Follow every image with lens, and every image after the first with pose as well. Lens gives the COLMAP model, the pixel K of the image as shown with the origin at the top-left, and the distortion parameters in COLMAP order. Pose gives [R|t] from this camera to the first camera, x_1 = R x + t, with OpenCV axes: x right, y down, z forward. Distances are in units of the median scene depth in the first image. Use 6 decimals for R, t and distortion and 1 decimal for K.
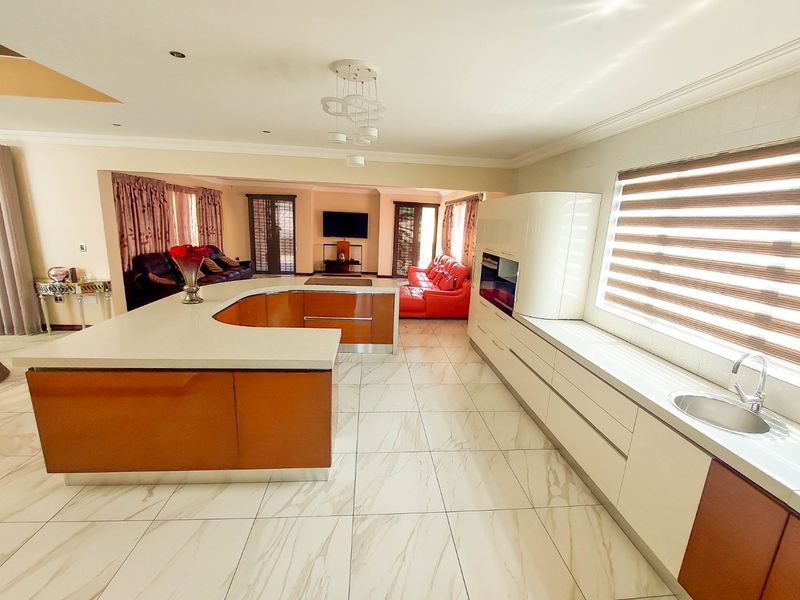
lens RADIAL K [[345.1, 0, 403.1], [0, 345.1, 299.7], [0, 0, 1]] dist [-0.005007, 0.000159]
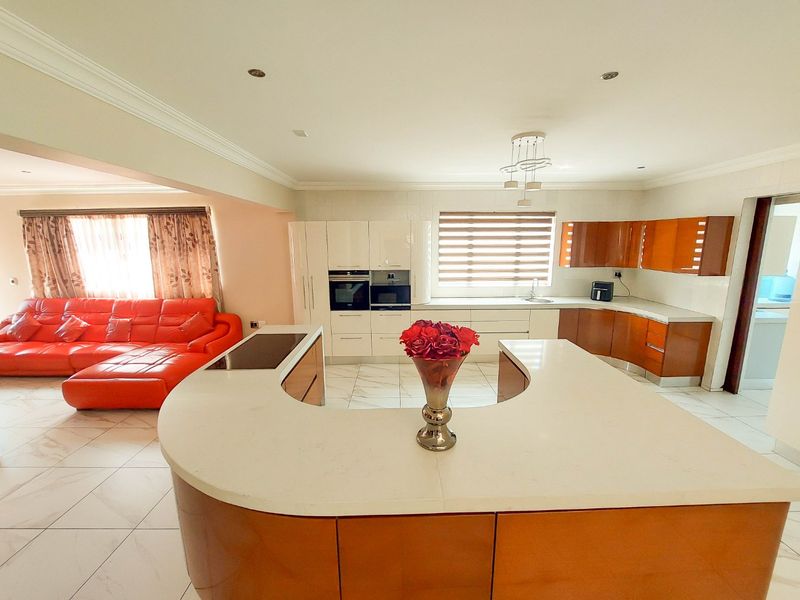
lens RADIAL K [[320.6, 0, 402.1], [0, 320.6, 296.8], [0, 0, 1]] dist [-0.014666, 0.000393]
pose [[0.071321, -0.215788, 0.973832, -0.323845], [0.229754, 0.953619, 0.194483, -0.089494], [-0.970632, 0.209871, 0.117591, 0.307339]]
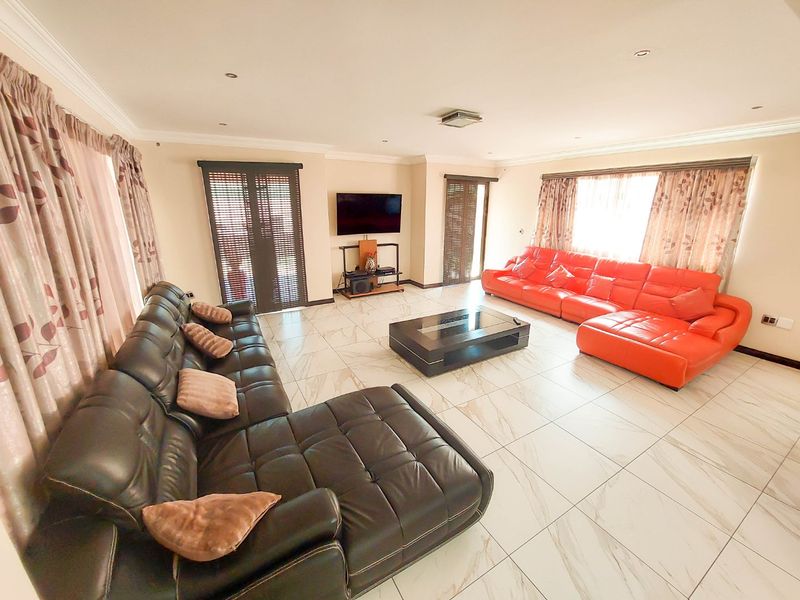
lens RADIAL K [[320.6, 0, 403.6], [0, 320.6, 297.2], [0, 0, 1]] dist [-0.014666, 0.000393]
pose [[0.901367, -0.160708, 0.402132, -0.385191], [0.129970, 0.986175, 0.102790, -0.122083], [-0.413092, -0.040387, 0.909794, 0.446367]]
